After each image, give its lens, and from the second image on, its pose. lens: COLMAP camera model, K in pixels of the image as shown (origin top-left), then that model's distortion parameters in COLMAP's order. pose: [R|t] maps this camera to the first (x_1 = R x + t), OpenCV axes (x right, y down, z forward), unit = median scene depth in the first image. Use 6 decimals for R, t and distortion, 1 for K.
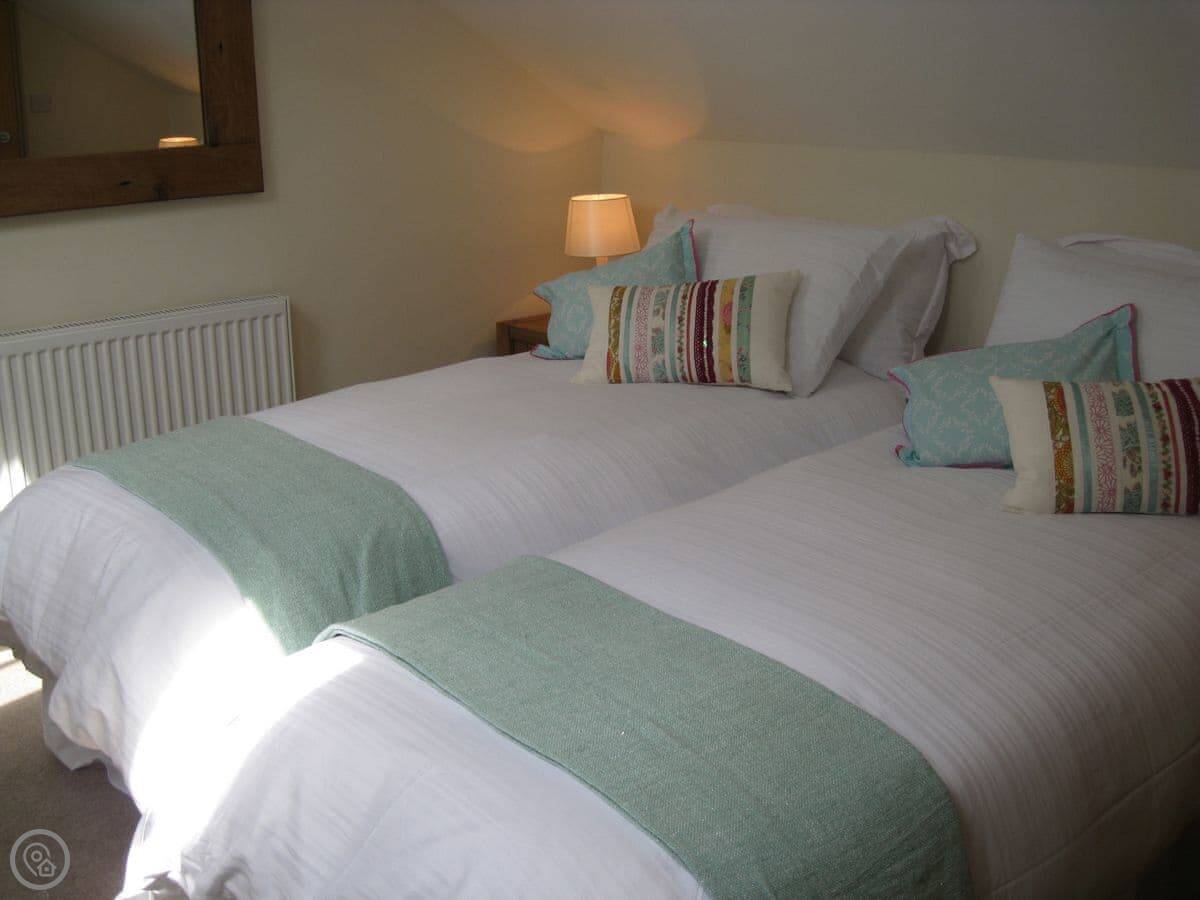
lens RADIAL K [[1254.2, 0, 596.8], [0, 1254.2, 427.7], [0, 0, 1]] dist [-0.215302, 0.316924]
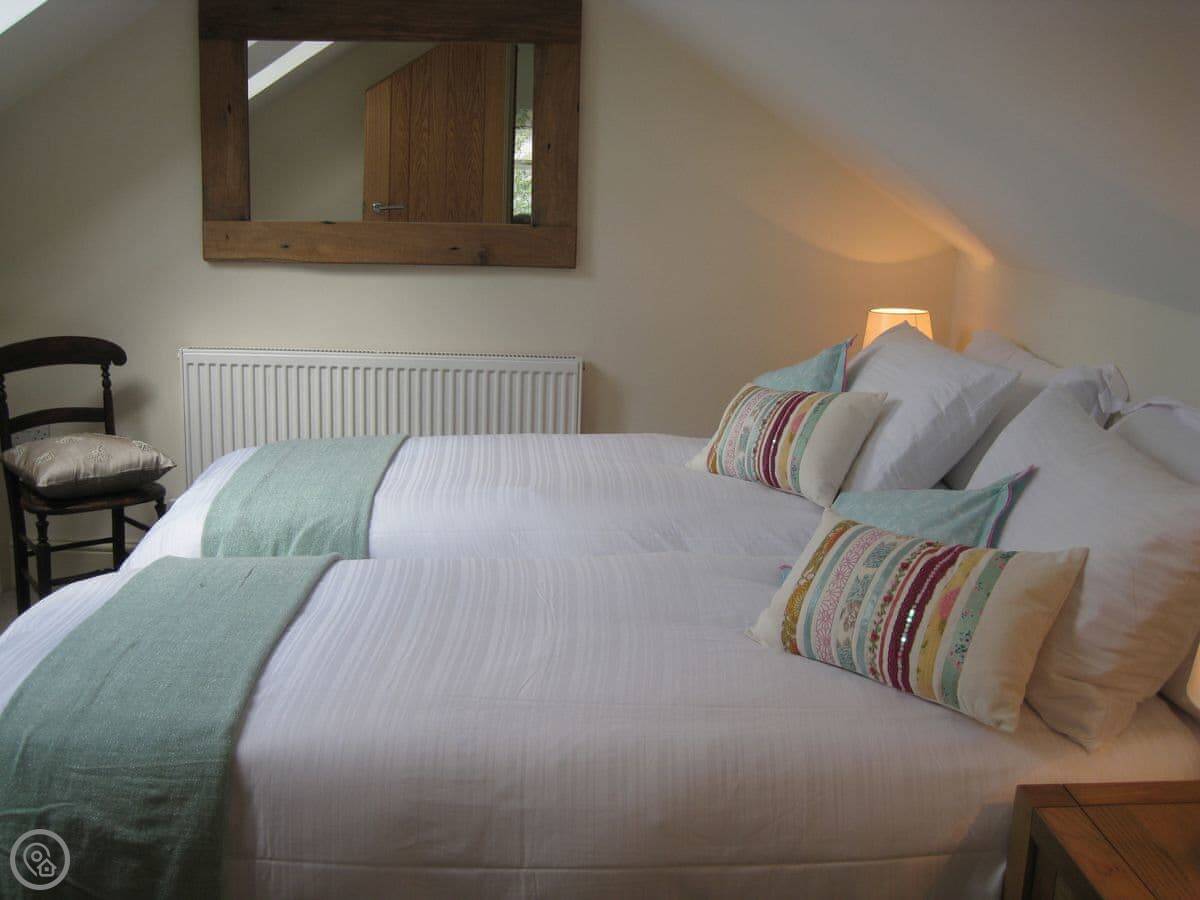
lens RADIAL K [[1254.2, 0, 596.8], [0, 1254.2, 427.7], [0, 0, 1]] dist [-0.215302, 0.316924]
pose [[0.789792, 0.164239, -0.590977, 0.806210], [-0.210305, 0.977591, -0.009371, -0.060640], [0.576194, 0.131687, 0.806634, 0.110270]]
